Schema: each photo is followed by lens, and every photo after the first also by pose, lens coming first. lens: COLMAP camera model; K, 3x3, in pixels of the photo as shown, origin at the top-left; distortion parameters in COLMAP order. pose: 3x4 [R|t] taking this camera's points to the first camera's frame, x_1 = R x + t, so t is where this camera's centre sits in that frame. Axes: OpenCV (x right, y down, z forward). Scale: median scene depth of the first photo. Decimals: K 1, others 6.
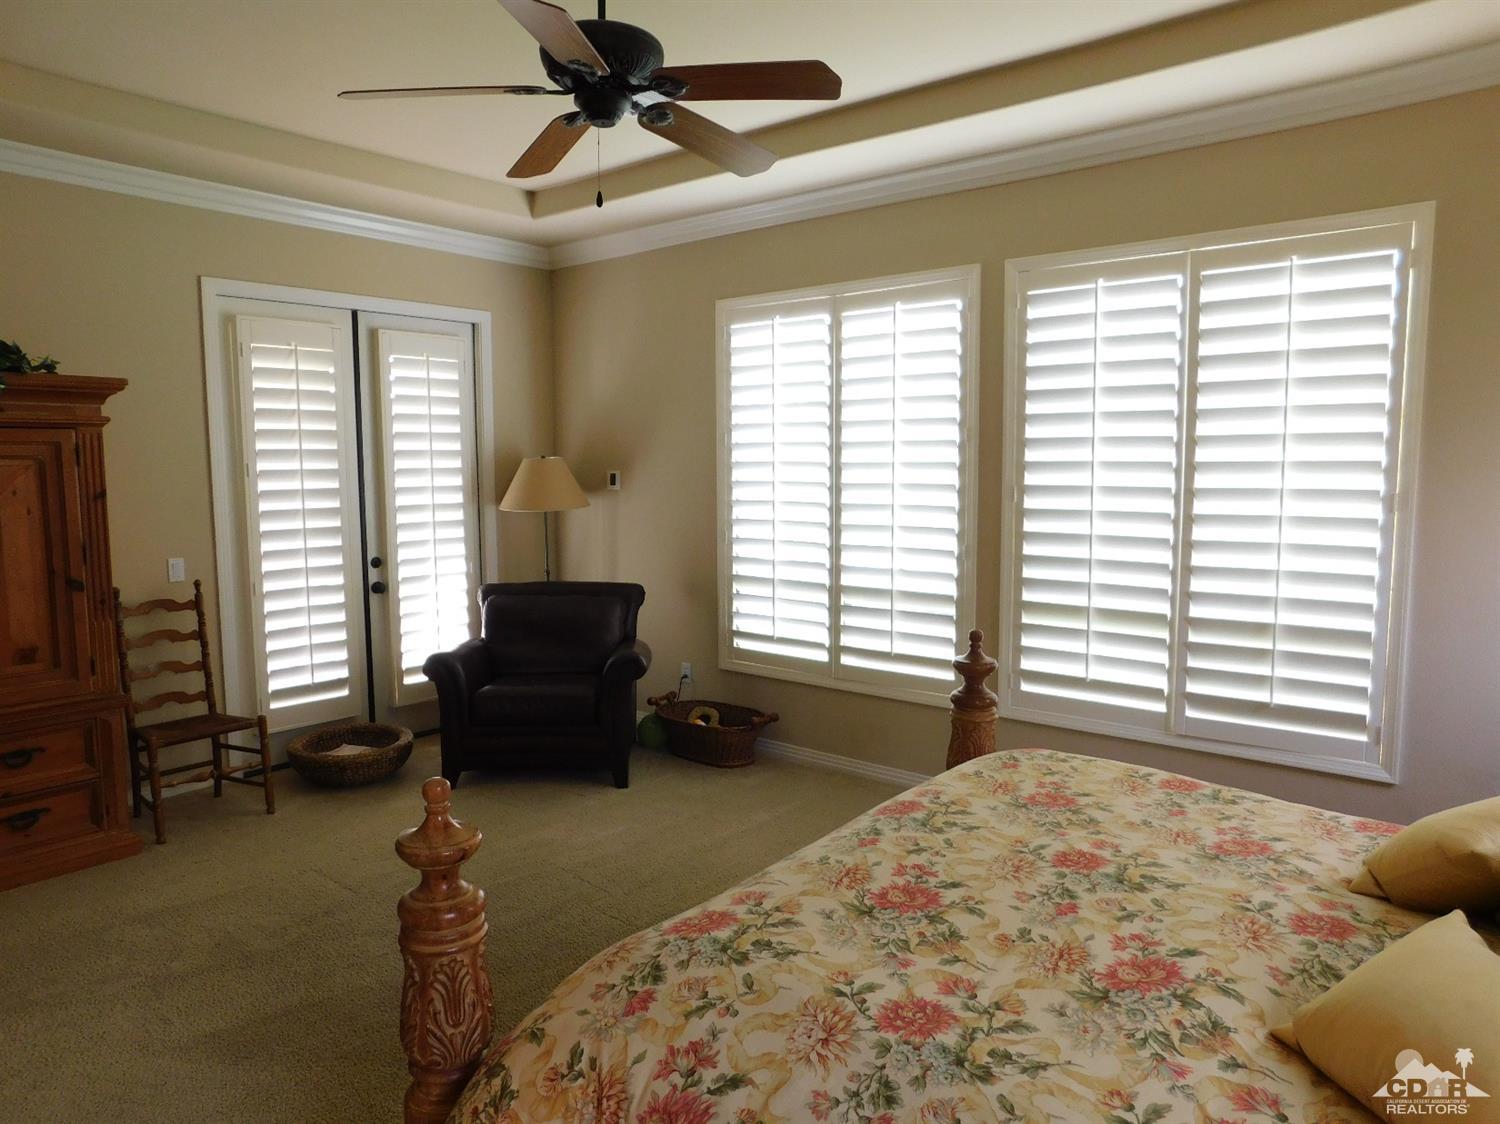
lens RADIAL K [[994.4, 0, 744.6], [0, 994.4, 564.4], [0, 0, 1]] dist [-0.058280, 0.040283]
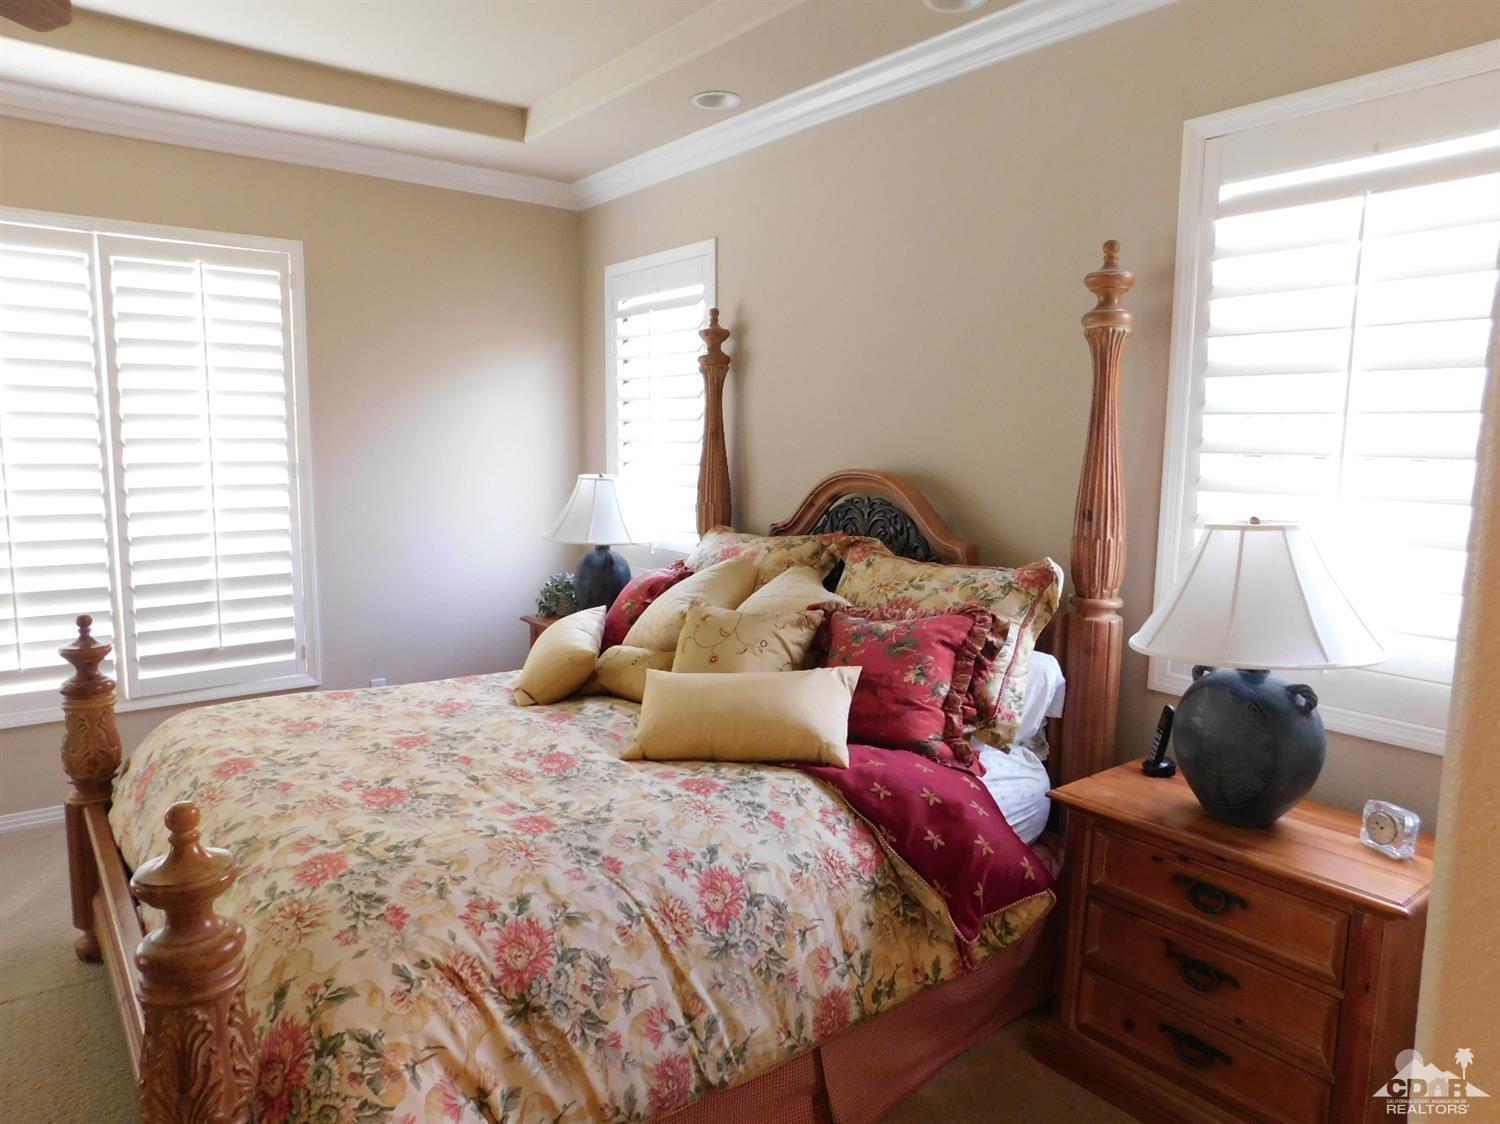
lens RADIAL K [[994.4, 0, 737.2], [0, 994.4, 555.7], [0, 0, 1]] dist [-0.058280, 0.040283]
pose [[0.230868, -0.113487, 0.966344, -0.893582], [0.094228, 0.991114, 0.093884, -0.032892], [-0.968412, 0.069382, 0.239510, 0.263047]]
